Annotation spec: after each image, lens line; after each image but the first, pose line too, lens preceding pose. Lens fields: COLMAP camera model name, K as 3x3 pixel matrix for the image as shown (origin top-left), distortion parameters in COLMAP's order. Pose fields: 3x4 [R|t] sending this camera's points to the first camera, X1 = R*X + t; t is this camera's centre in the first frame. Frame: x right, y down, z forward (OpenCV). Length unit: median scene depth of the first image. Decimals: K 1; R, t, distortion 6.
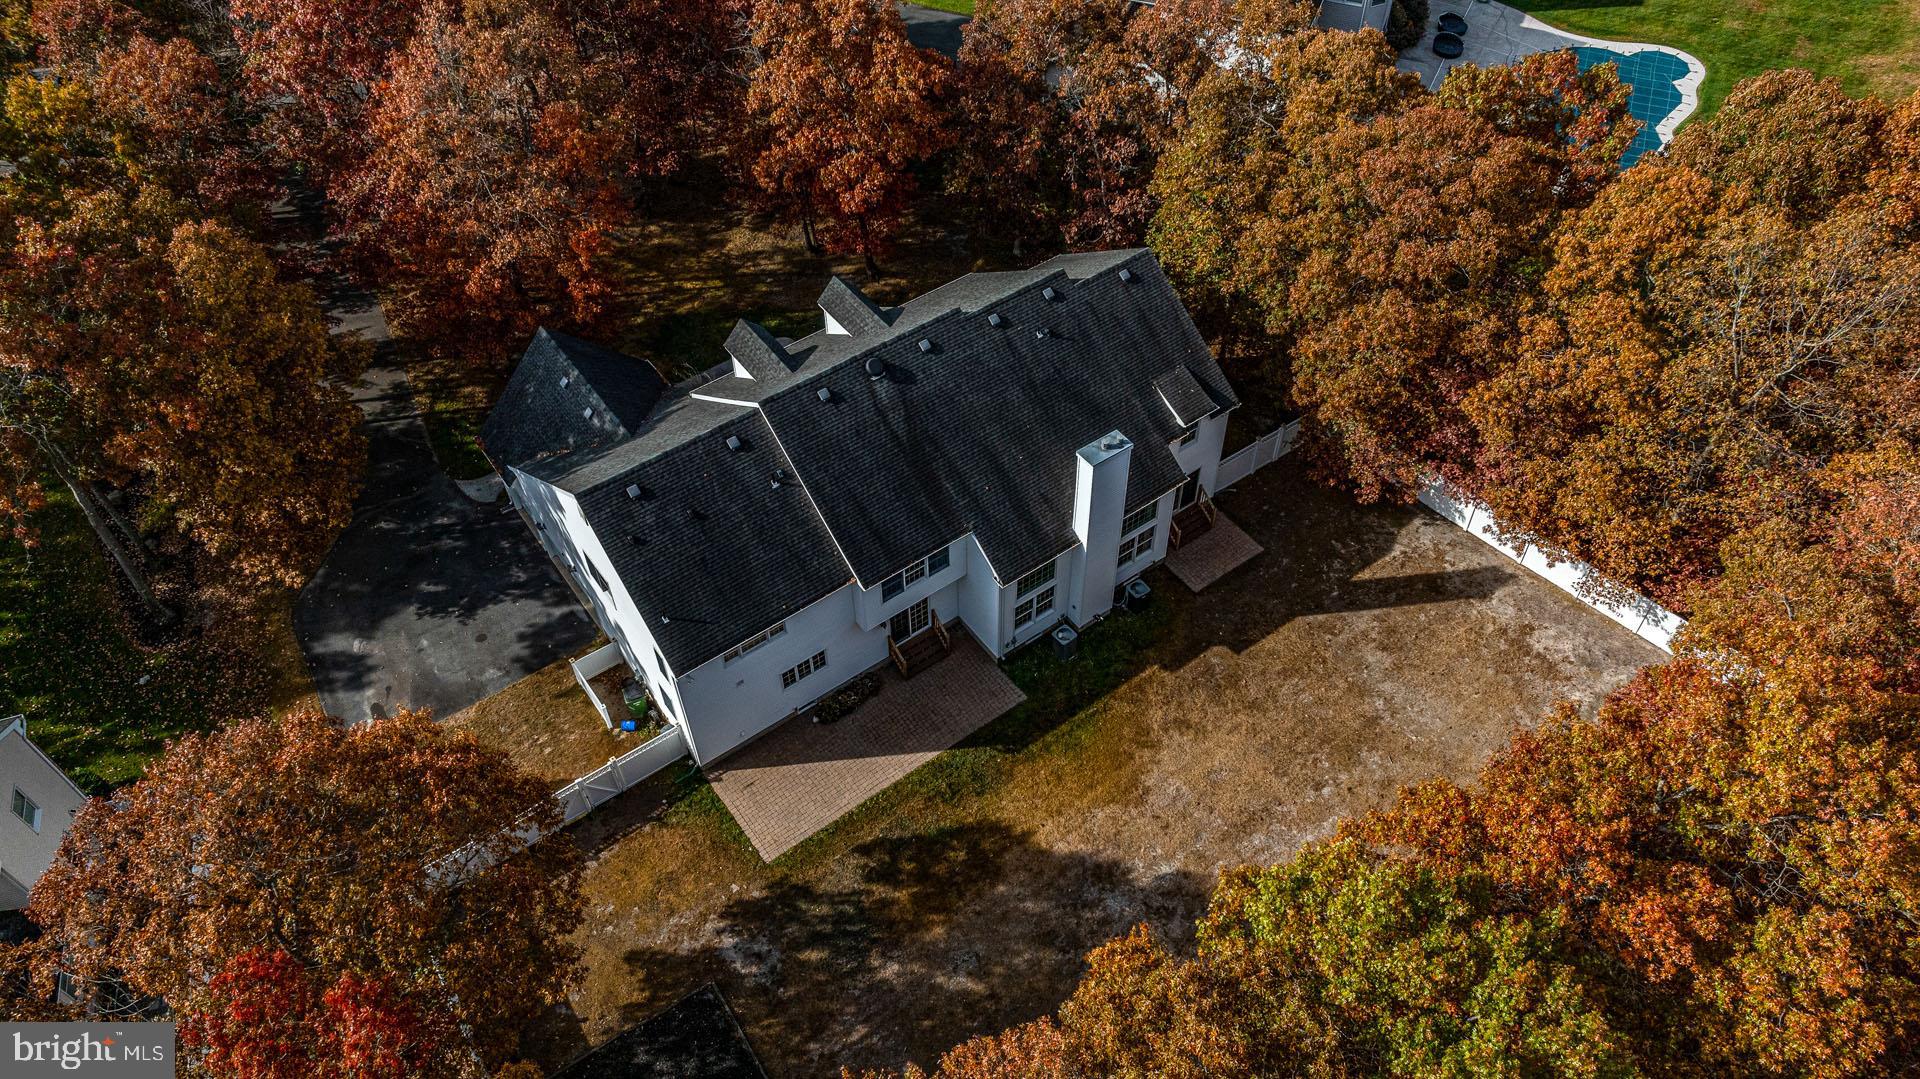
lens RADIAL K [[1343.1, 0, 960.0], [0, 1343.1, 539.5], [0, 0, 1]] dist [-0.012284, -0.000740]
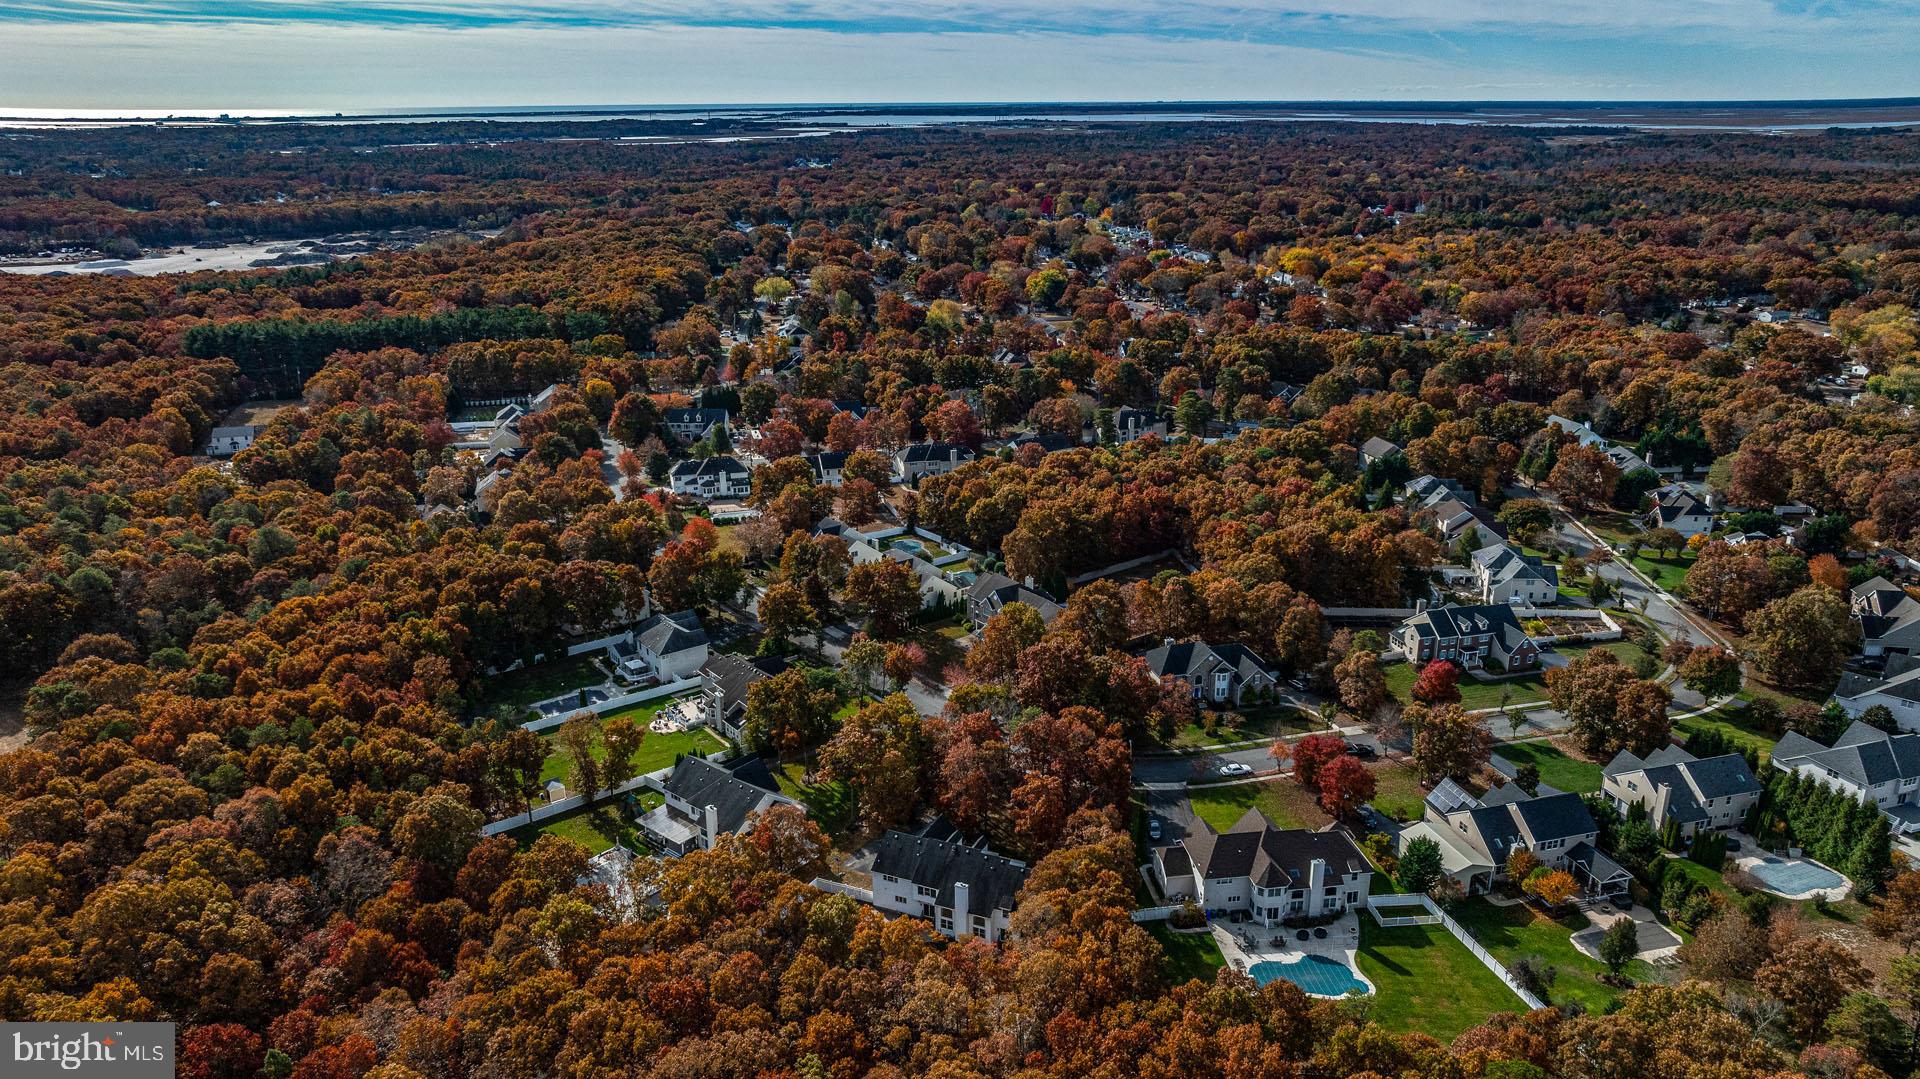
lens RADIAL K [[1343.1, 0, 960.0], [0, 1343.1, 539.5], [0, 0, 1]] dist [-0.012284, -0.000740]
pose [[0.493162, 0.277581, -0.824464, 3.062472], [-0.653919, 0.743332, -0.140883, -0.261665], [0.573744, 0.608611, 0.548098, -1.815568]]
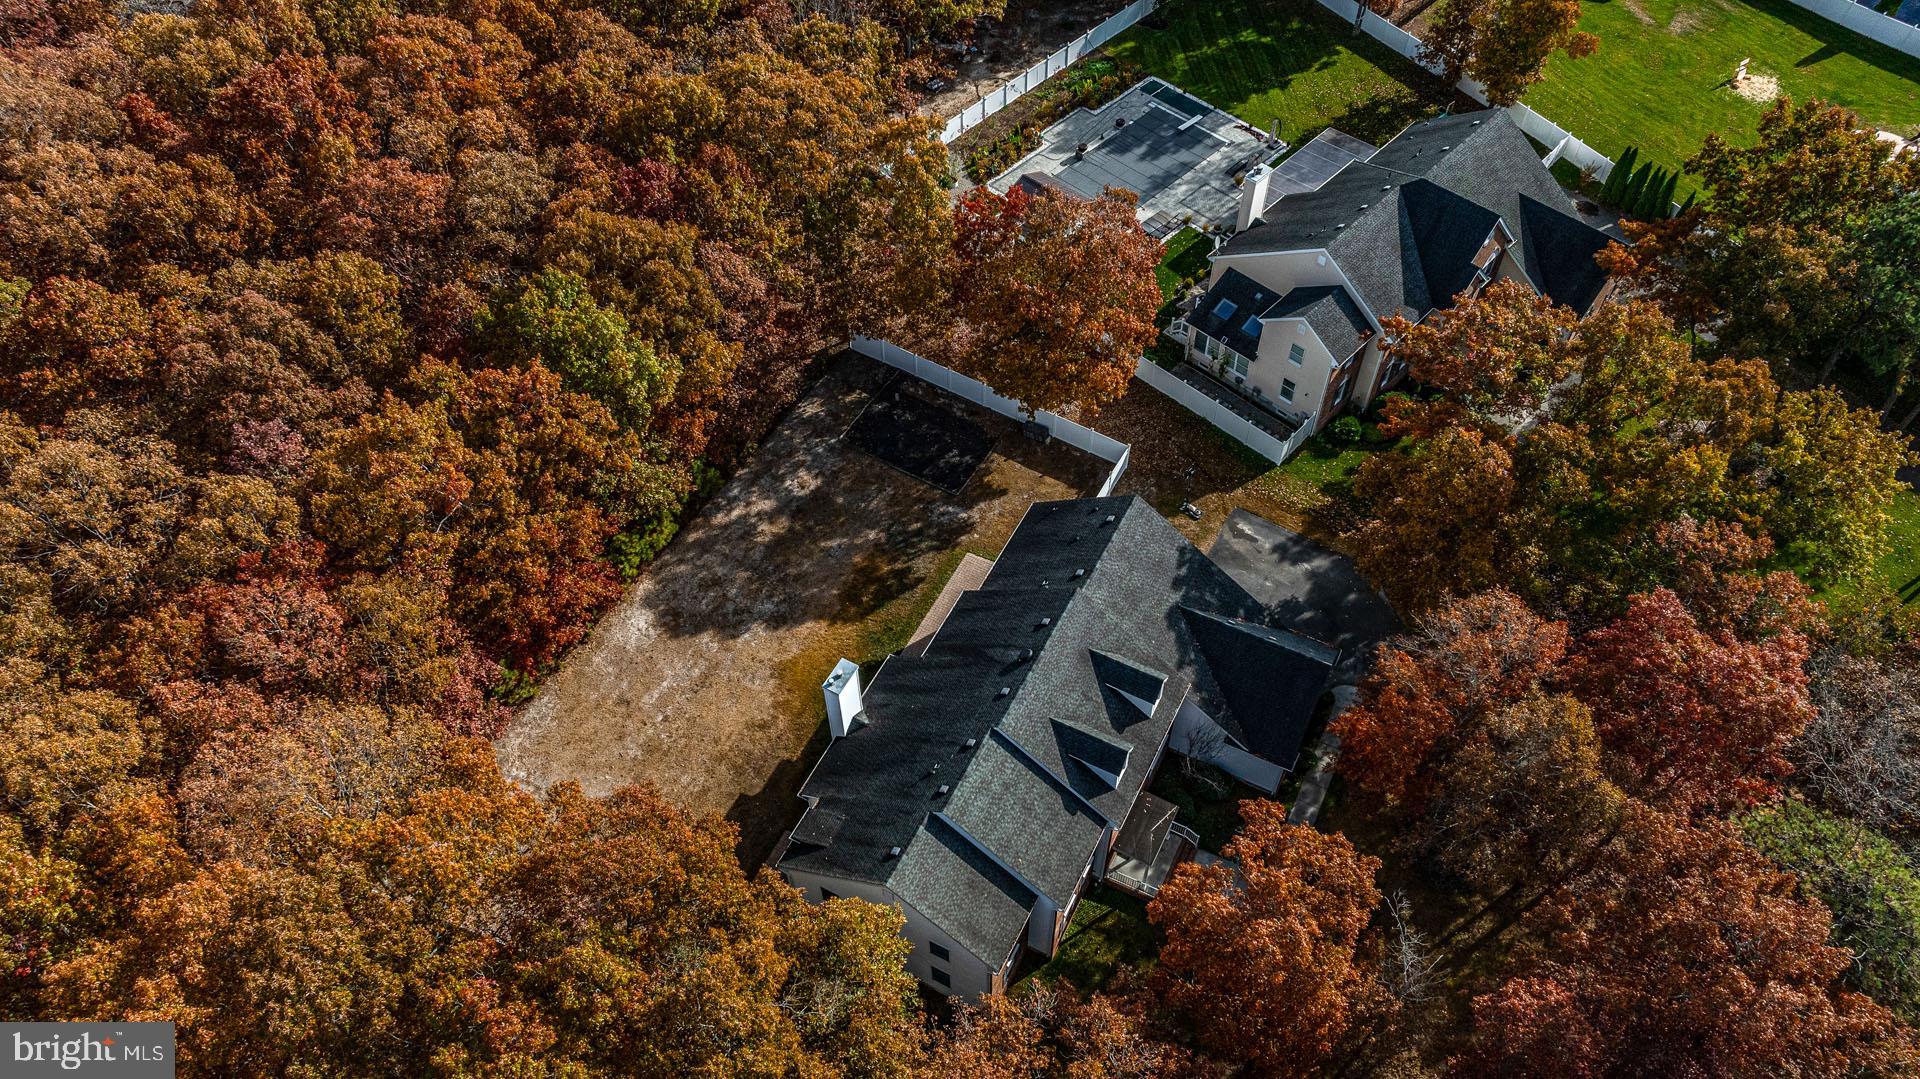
lens RADIAL K [[1343.1, 0, 960.0], [0, 1343.1, 539.5], [0, 0, 1]] dist [-0.012284, -0.000740]
pose [[-0.896165, 0.362118, -0.256435, 0.284407], [-0.318349, -0.122130, 0.940073, -1.305628], [0.309099, 0.924097, 0.224728, 0.580687]]
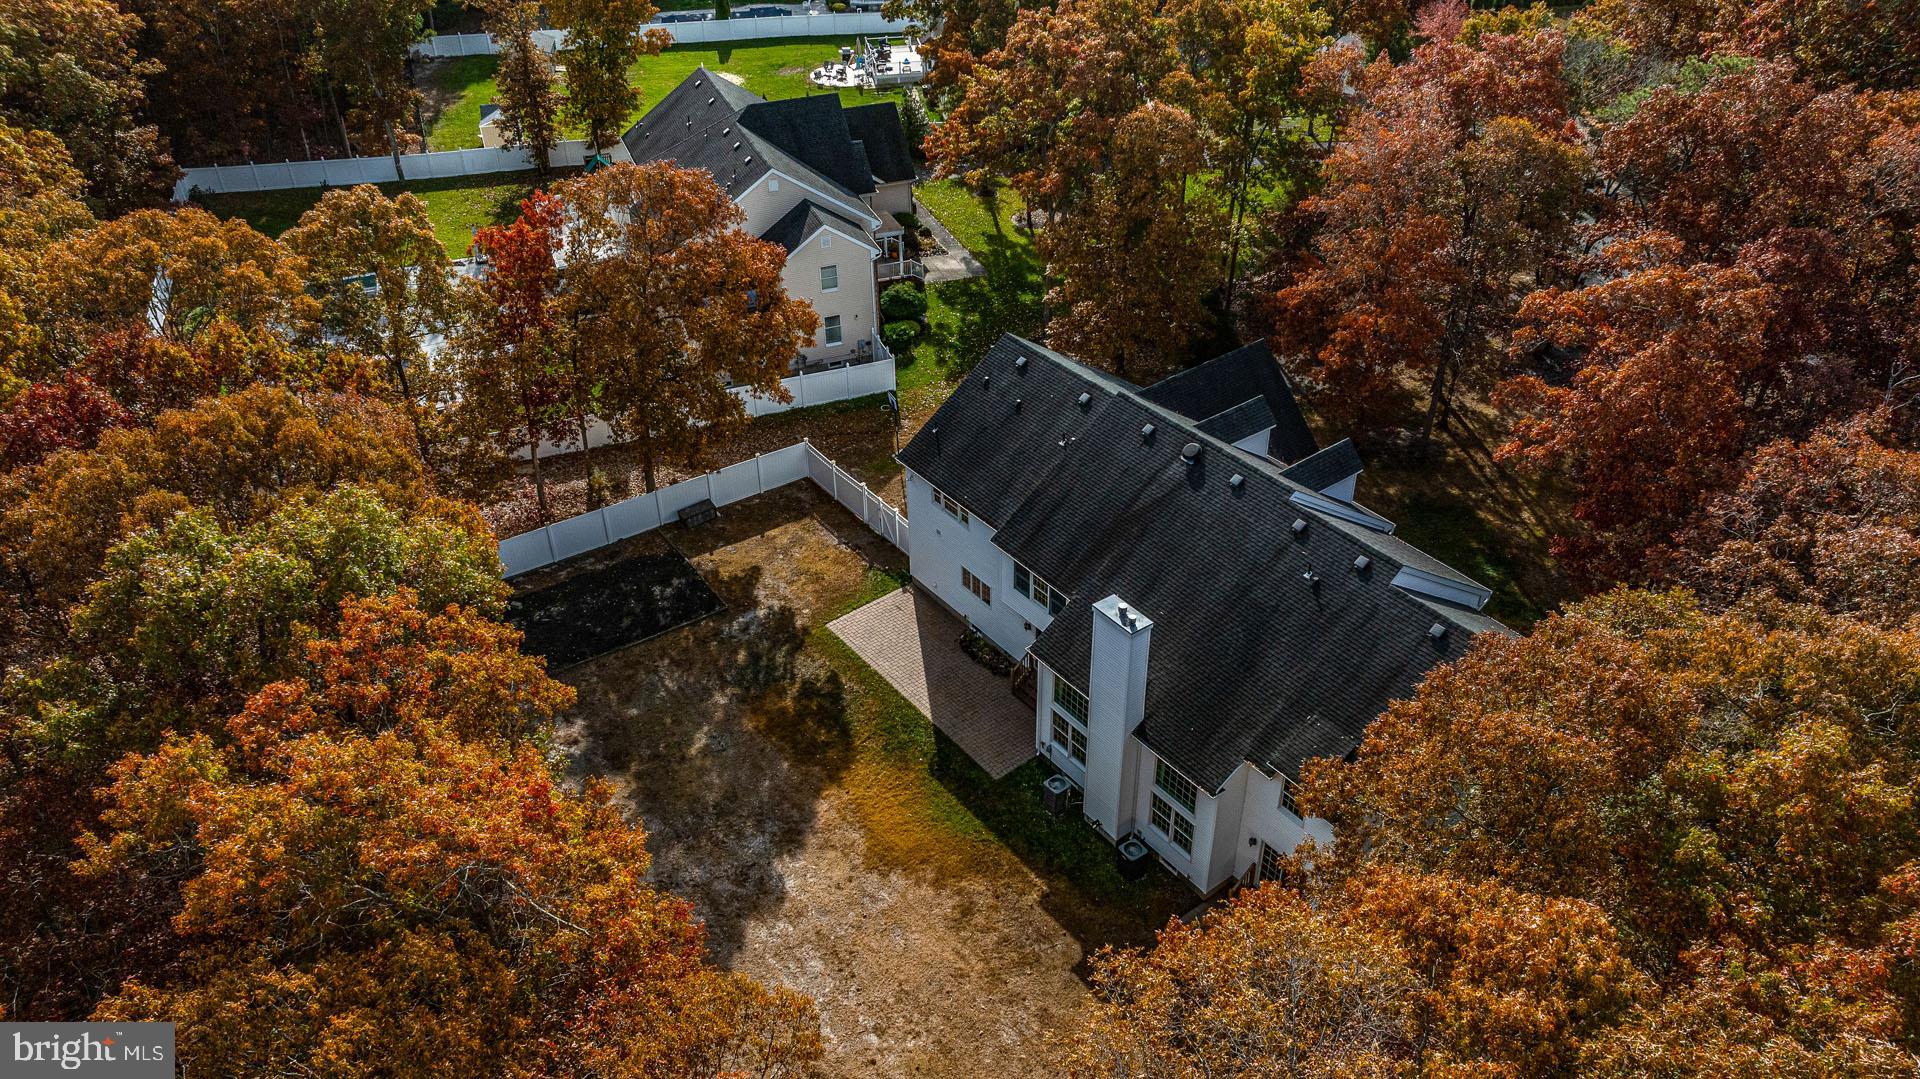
lens RADIAL K [[1343.1, 0, 960.0], [0, 1343.1, 539.5], [0, 0, 1]] dist [-0.012284, -0.000740]
pose [[0.019326, 0.588128, -0.808537, 0.764653], [-0.744176, 0.548527, 0.381209, -0.340221], [0.667704, 0.594326, 0.448272, 0.477764]]
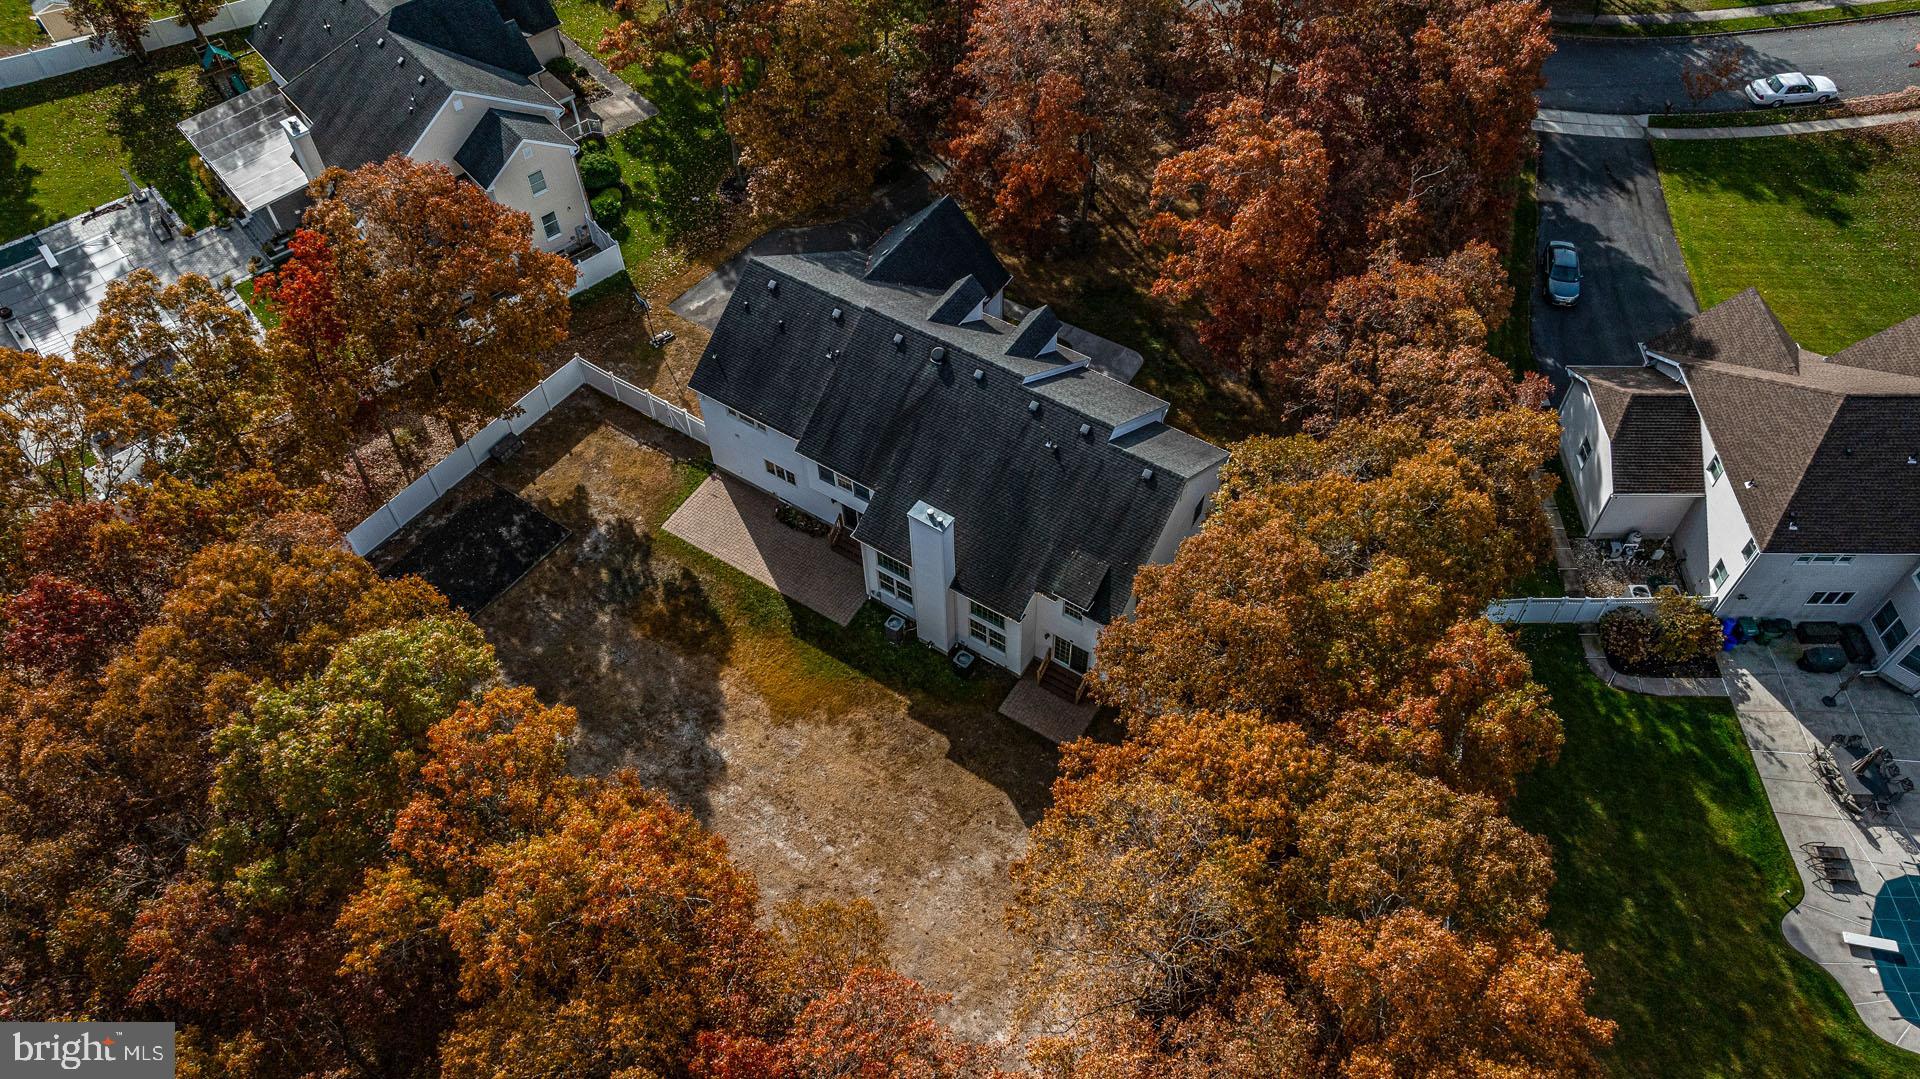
lens RADIAL K [[1343.1, 0, 960.0], [0, 1343.1, 539.5], [0, 0, 1]] dist [-0.012284, -0.000740]
pose [[0.357922, 0.741063, -0.568082, 0.783657], [-0.695433, 0.617549, 0.367433, -0.495039], [0.623109, 0.263550, 0.736394, 0.128457]]
